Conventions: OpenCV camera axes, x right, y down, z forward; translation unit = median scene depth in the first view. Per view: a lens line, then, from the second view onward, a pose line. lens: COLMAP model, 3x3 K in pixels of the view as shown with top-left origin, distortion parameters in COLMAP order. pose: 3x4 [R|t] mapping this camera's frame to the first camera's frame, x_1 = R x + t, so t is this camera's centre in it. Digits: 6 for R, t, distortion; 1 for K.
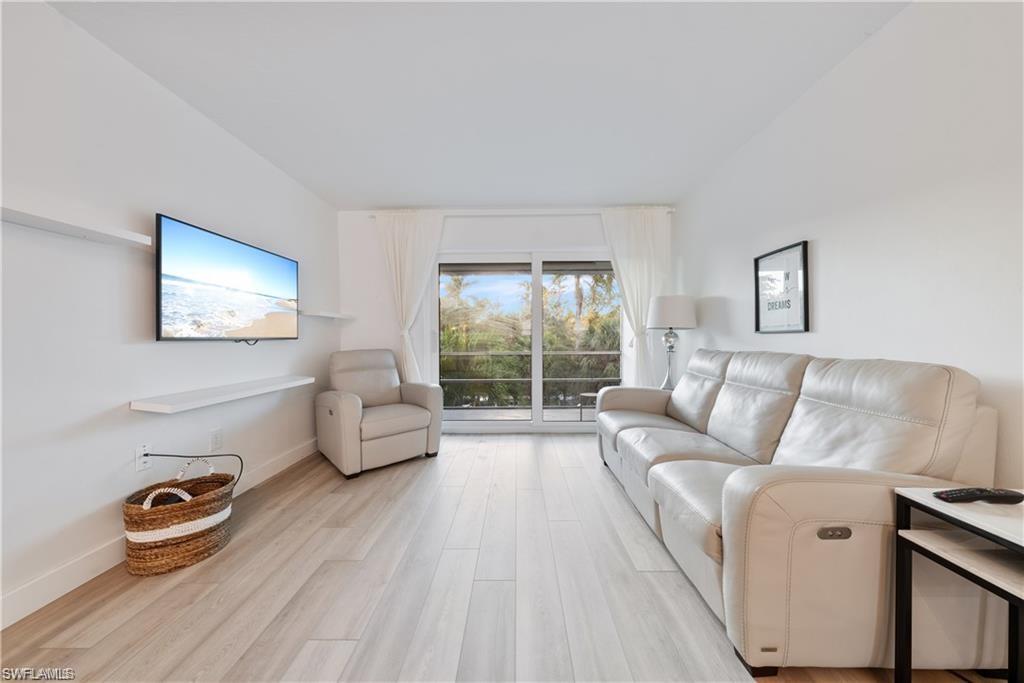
lens RADIAL K [[343.5, 0, 512.5], [0, 343.5, 337.8], [0, 0, 1]] dist [-0.001995, -0.000080]
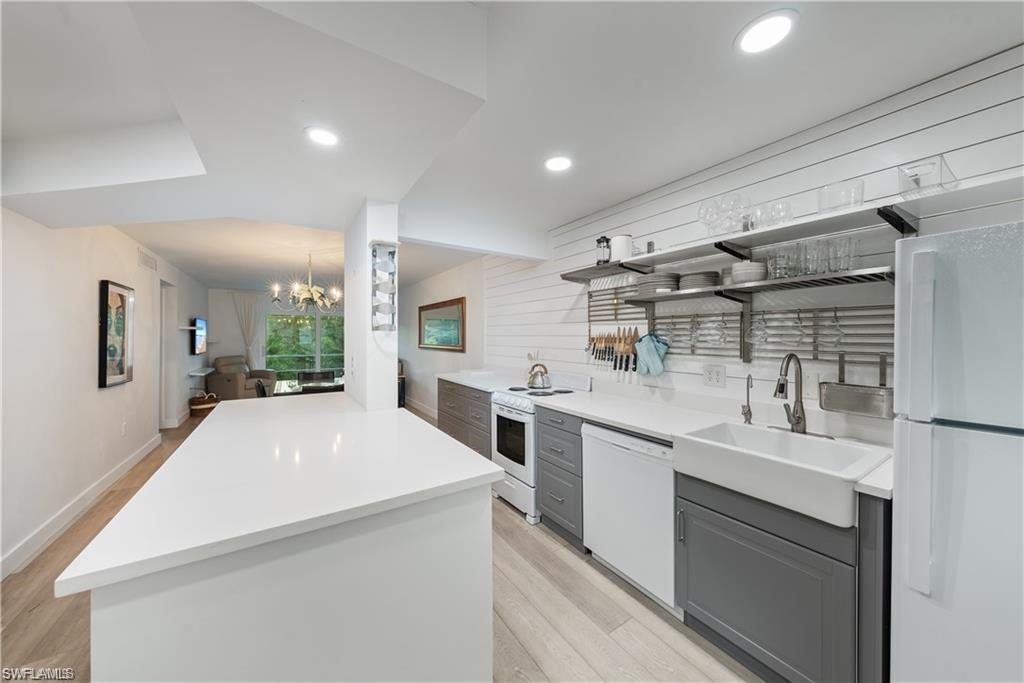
lens RADIAL K [[349.1, 0, 512.8], [0, 349.1, 335.1], [0, 0, 1]] dist [-0.002138, 0.000001]
pose [[0.829975, 0.006867, 0.557758, -0.229524], [-0.005845, 0.999976, -0.003613, -0.138256], [-0.557770, -0.000261, 0.829996, -2.525121]]
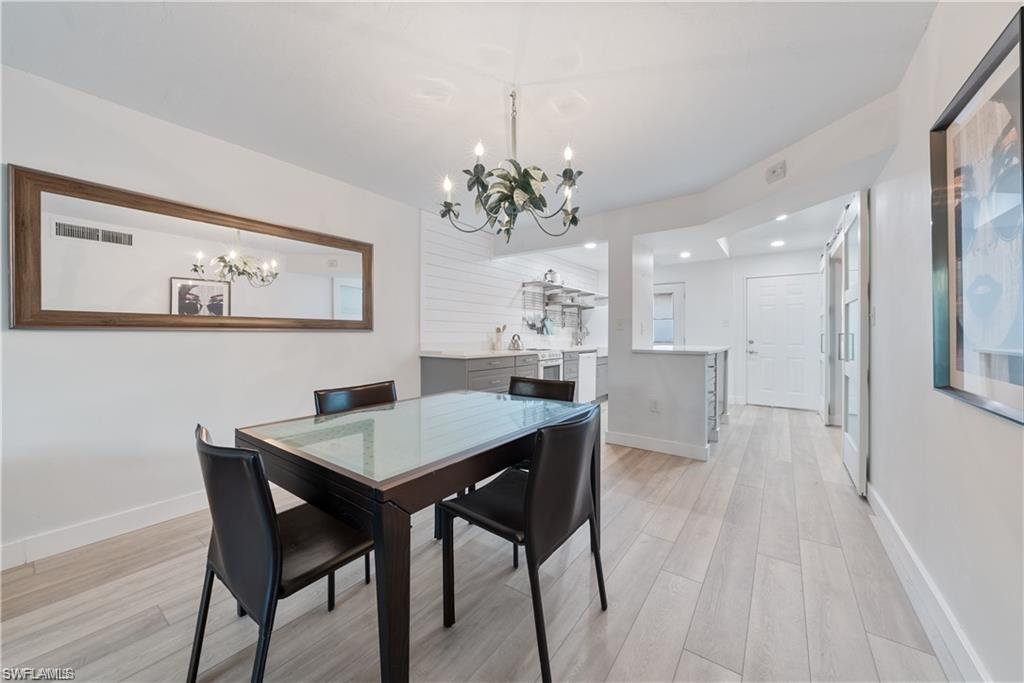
lens RADIAL K [[369.6, 0, 512.6], [0, 369.6, 335.7], [0, 0, 1]] dist [-0.001140, -0.000229]
pose [[-0.813183, 0.003728, 0.581996, -0.543396], [0.002422, 0.999992, -0.003022, -0.025681], [-0.582003, -0.001048, -0.813186, 0.049427]]
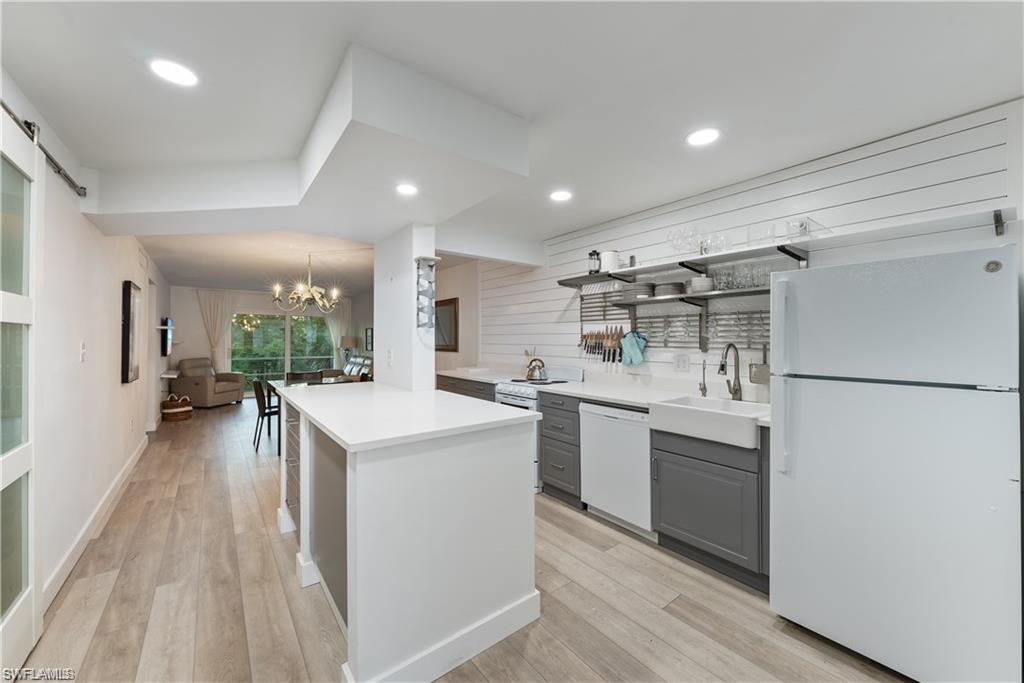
lens RADIAL K [[390.5, 0, 511.8], [0, 390.5, 332.7], [0, 0, 1]] dist [0.001212, 0.000020]
pose [[0.786658, 0.014080, 0.617228, -0.510588], [-0.004534, 0.999845, -0.017028, -0.118093], [-0.617372, 0.010597, 0.786600, -2.721401]]
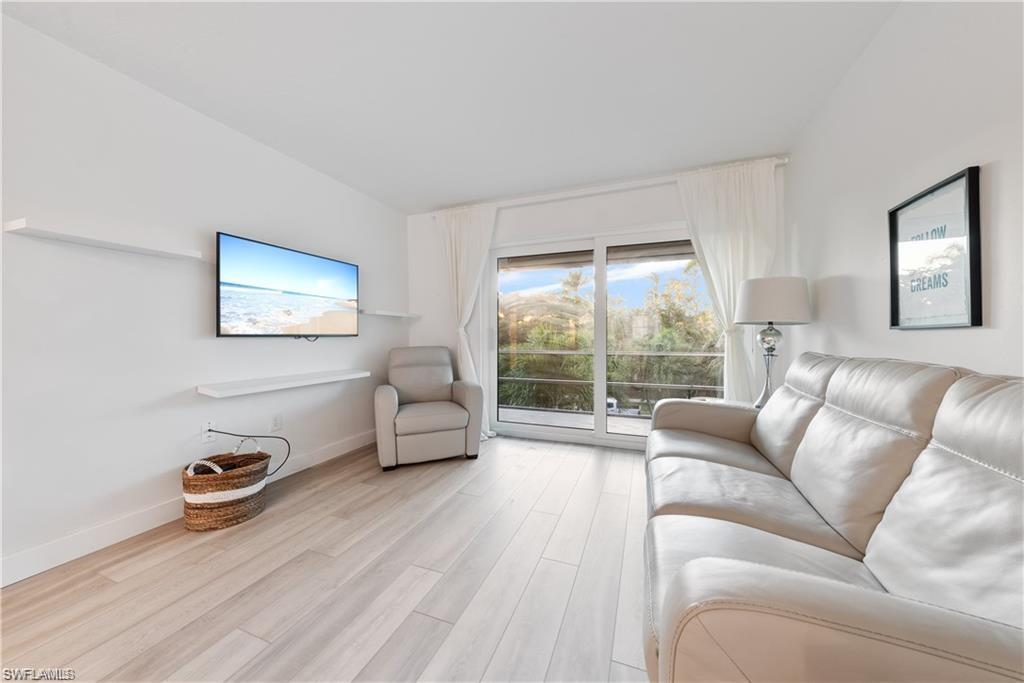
lens RADIAL K [[349.1, 0, 512.8], [0, 349.1, 335.1], [0, 0, 1]] dist [-0.002138, 0.000001]
pose [[0.937142, 0.003089, -0.348934, 0.254428], [-0.003568, 0.999993, -0.000730, -0.000026], [0.348930, 0.001929, 0.937147, 0.144790]]
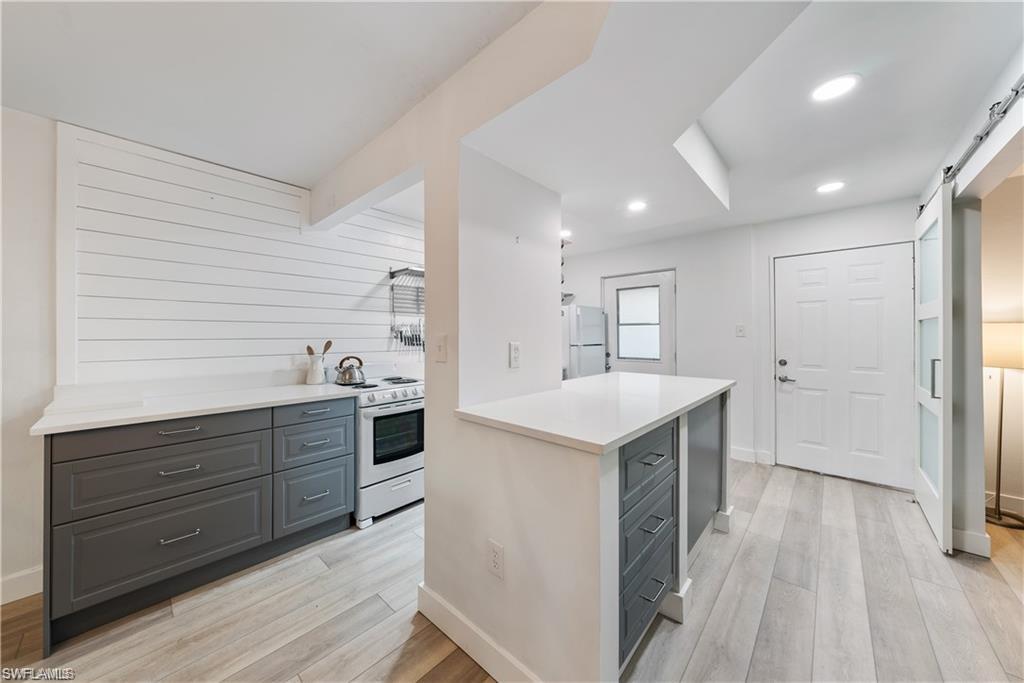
lens RADIAL K [[349.1, 0, 512.8], [0, 349.1, 335.1], [0, 0, 1]] dist [-0.002138, 0.000001]
pose [[-0.742800, 0.008449, 0.669460, -0.536031], [0.006413, 0.999964, -0.005504, -0.095610], [-0.669482, 0.000205, -0.742828, -1.055082]]
